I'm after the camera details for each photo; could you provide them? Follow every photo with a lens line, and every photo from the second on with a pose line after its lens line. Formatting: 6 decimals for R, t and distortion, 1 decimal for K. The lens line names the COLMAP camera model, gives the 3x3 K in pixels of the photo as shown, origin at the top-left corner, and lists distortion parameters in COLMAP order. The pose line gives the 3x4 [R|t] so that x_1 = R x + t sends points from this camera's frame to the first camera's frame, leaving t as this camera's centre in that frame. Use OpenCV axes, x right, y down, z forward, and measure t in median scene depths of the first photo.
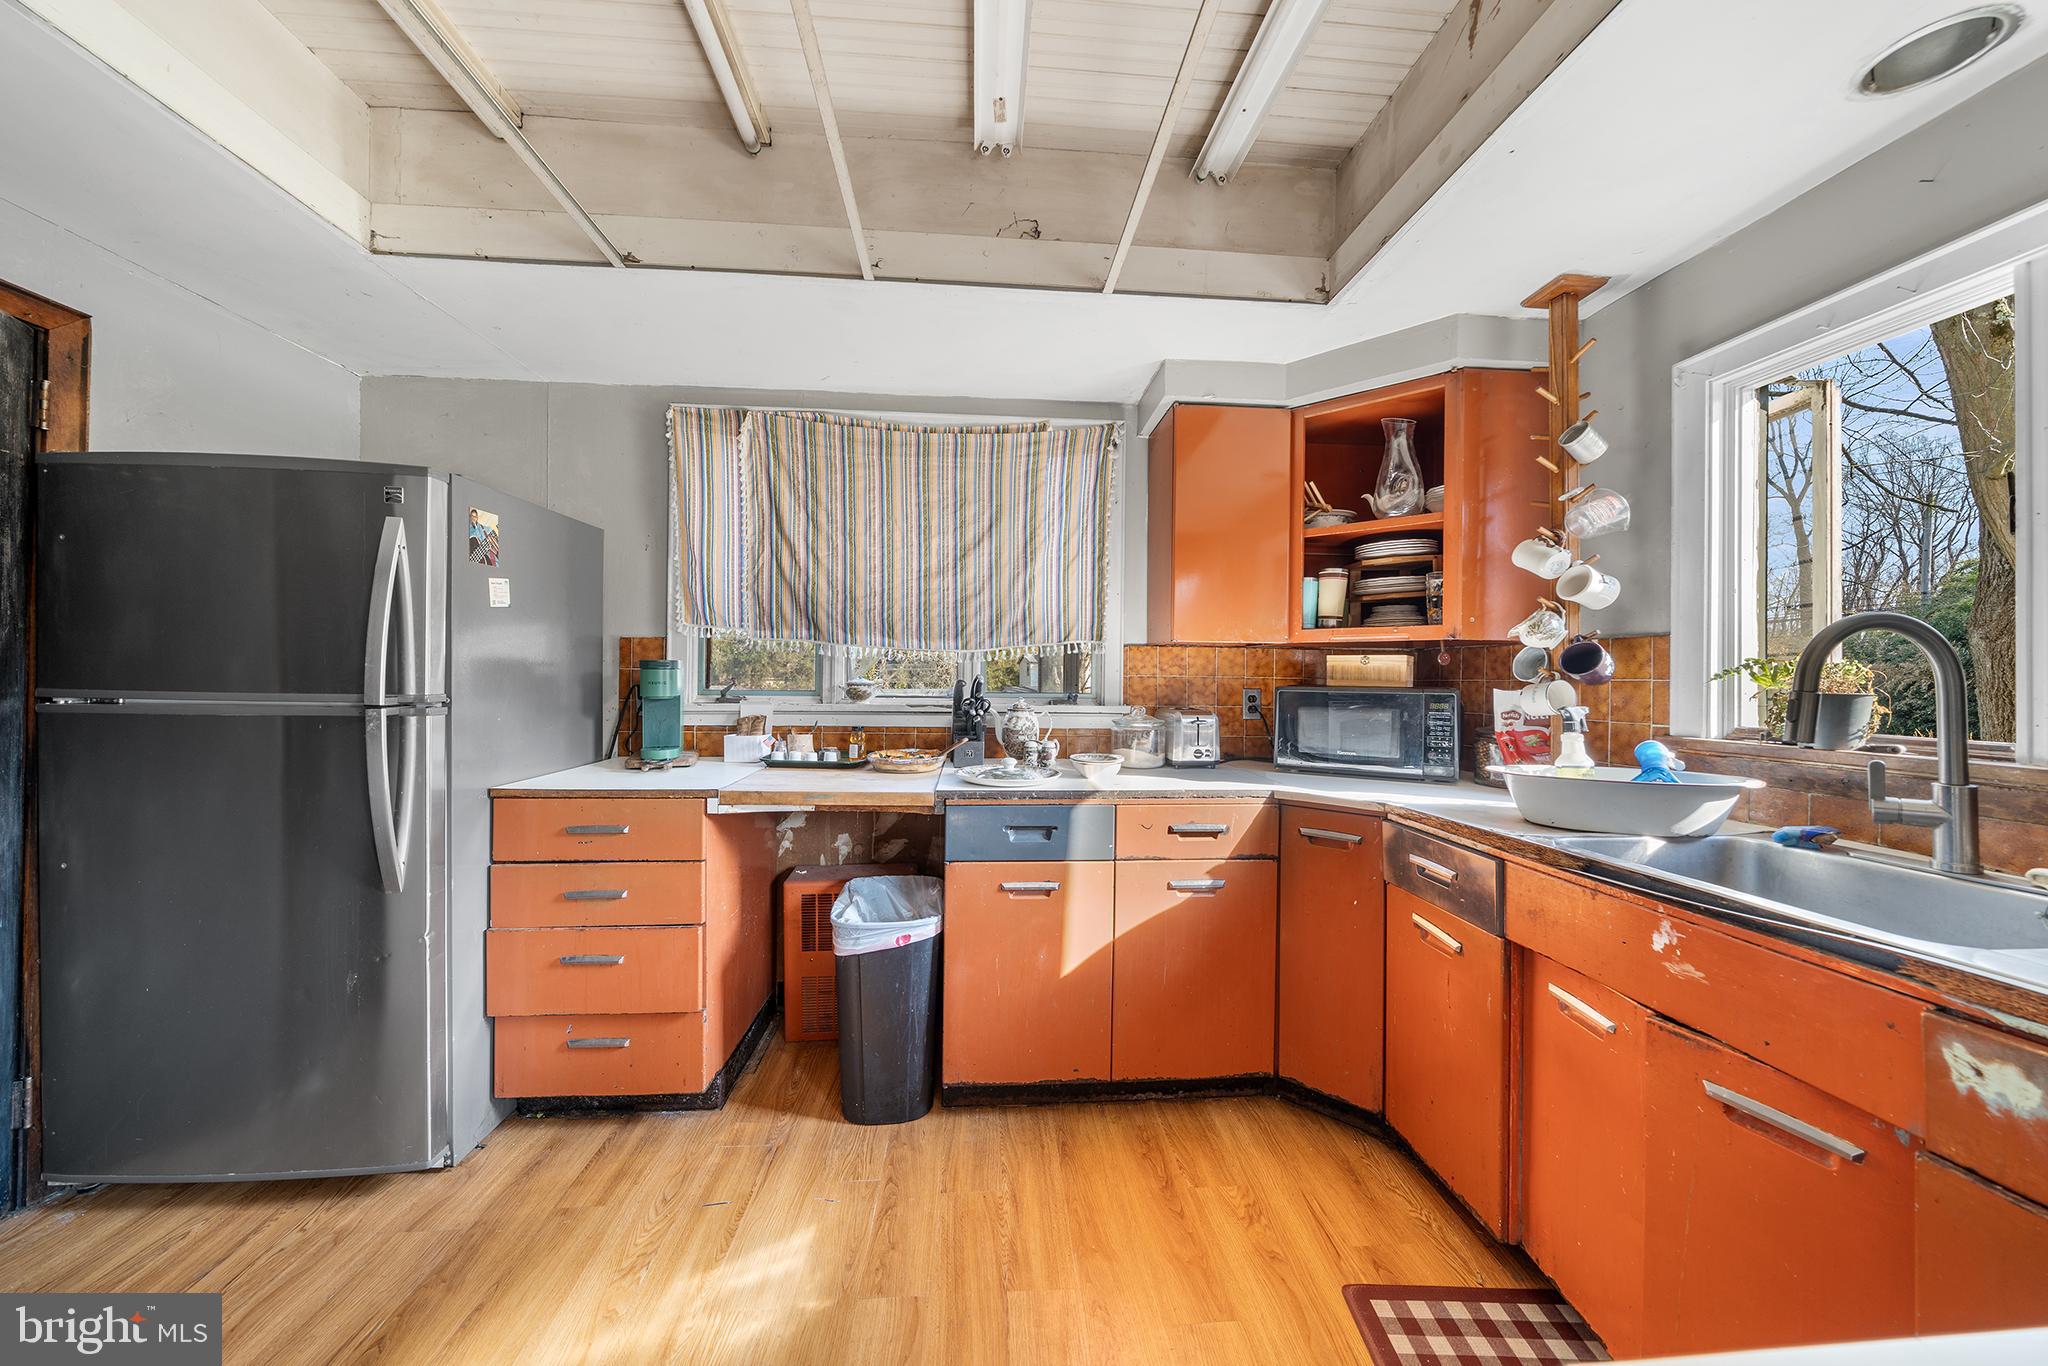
lens RADIAL K [[712.2, 0, 1021.6], [0, 712.2, 680.1], [0, 0, 1]] dist [0.000365, 0.000002]
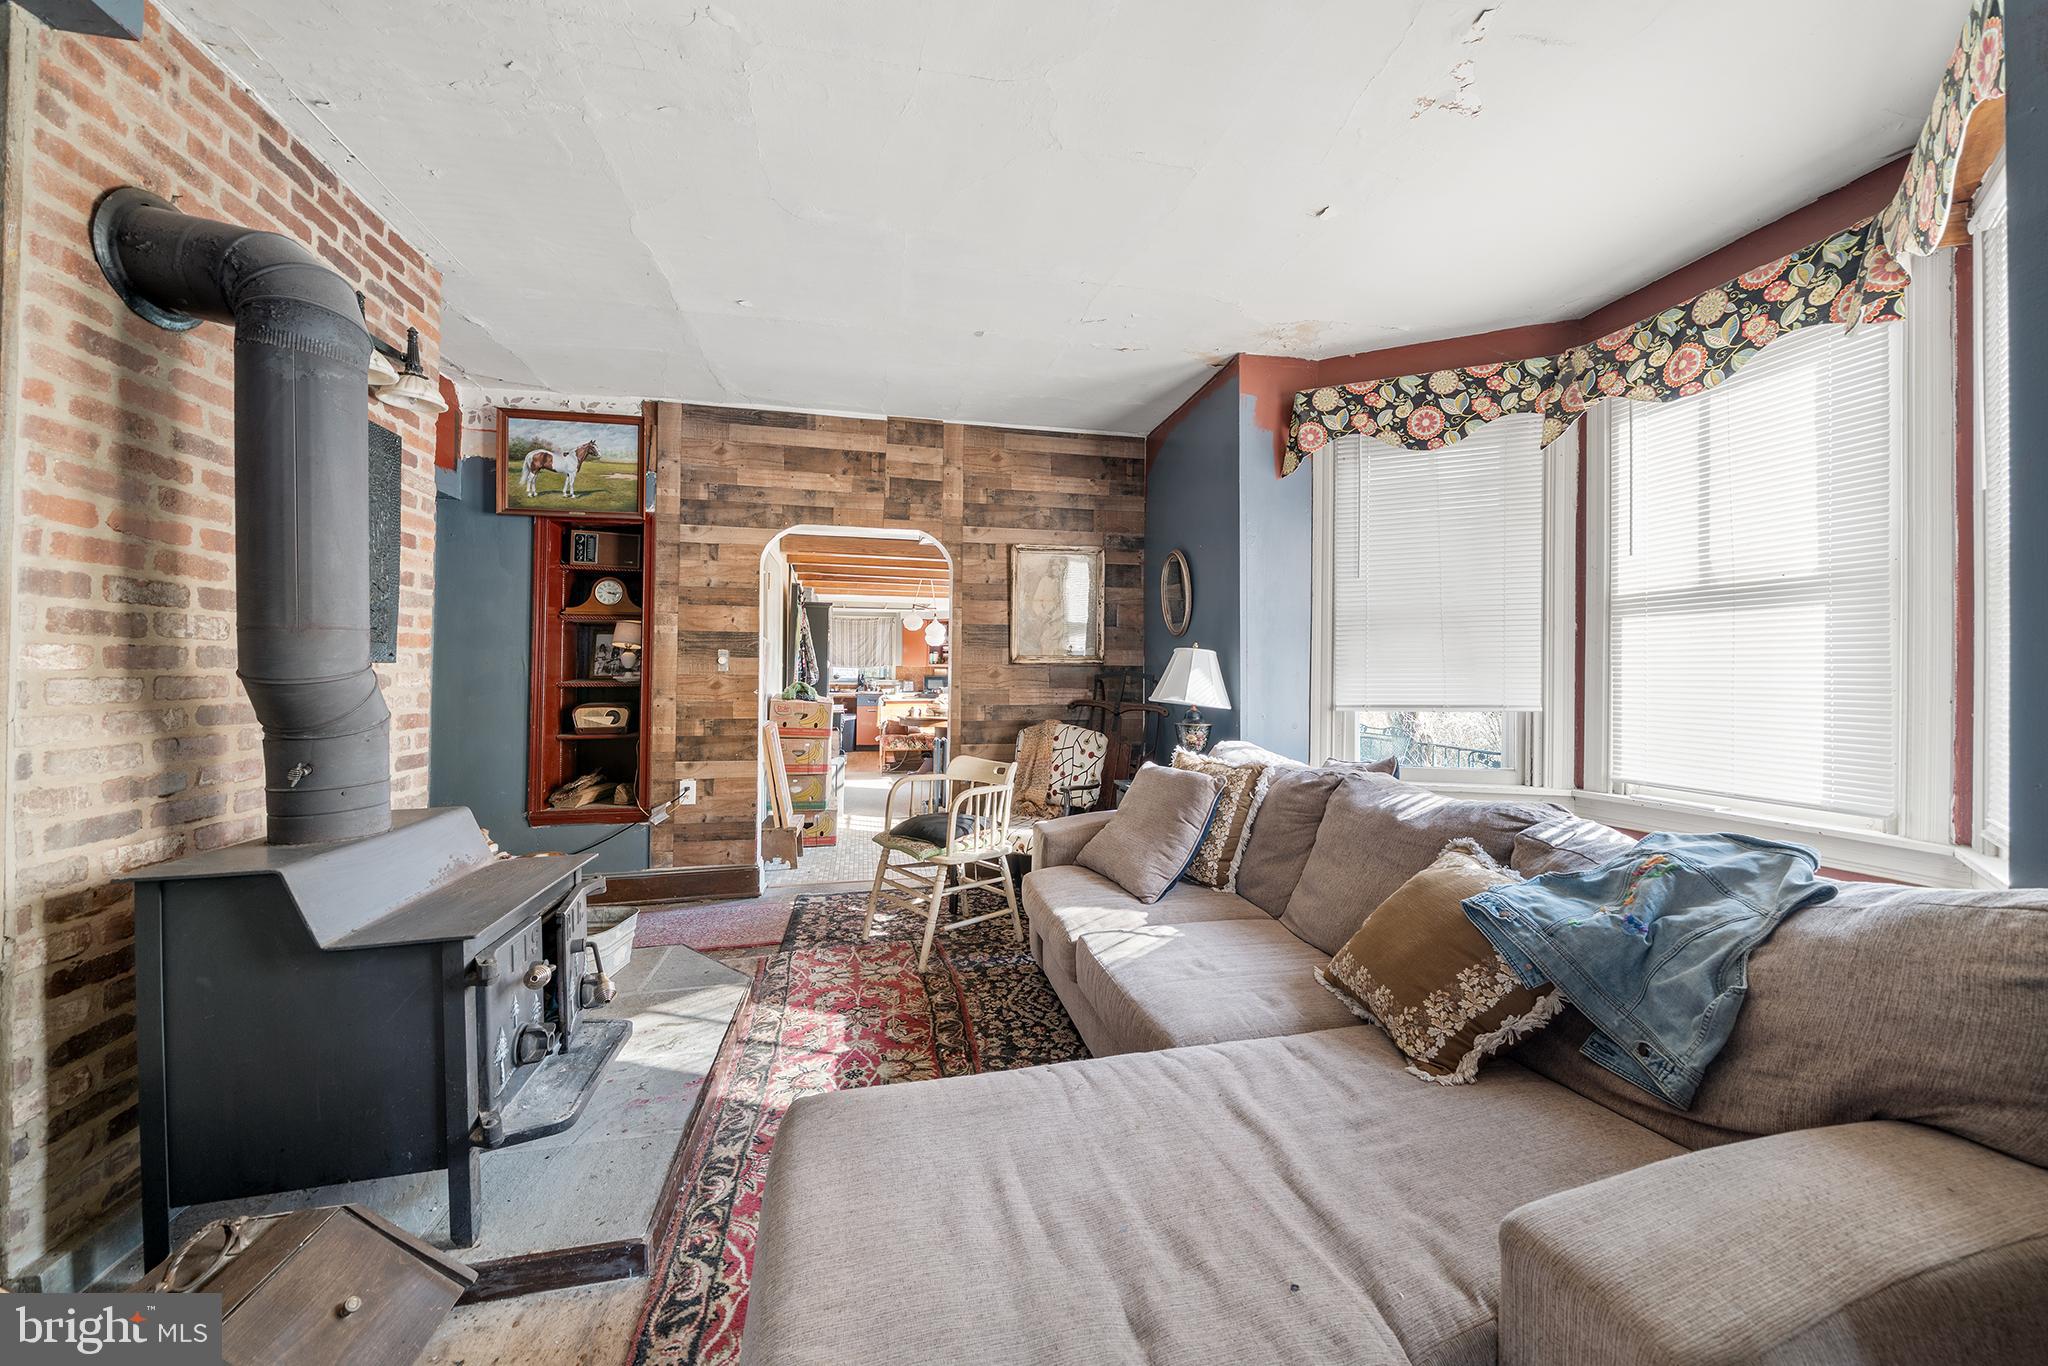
lens RADIAL K [[712.2, 0, 1026.8], [0, 712.2, 679.3], [0, 0, 1]] dist [0.000365, 0.000002]
pose [[0.989517, -0.001126, 0.144410, 0.325952], [0.000835, 0.999997, 0.002080, 0.025199], [-0.144412, -0.001937, 0.989516, -3.762224]]
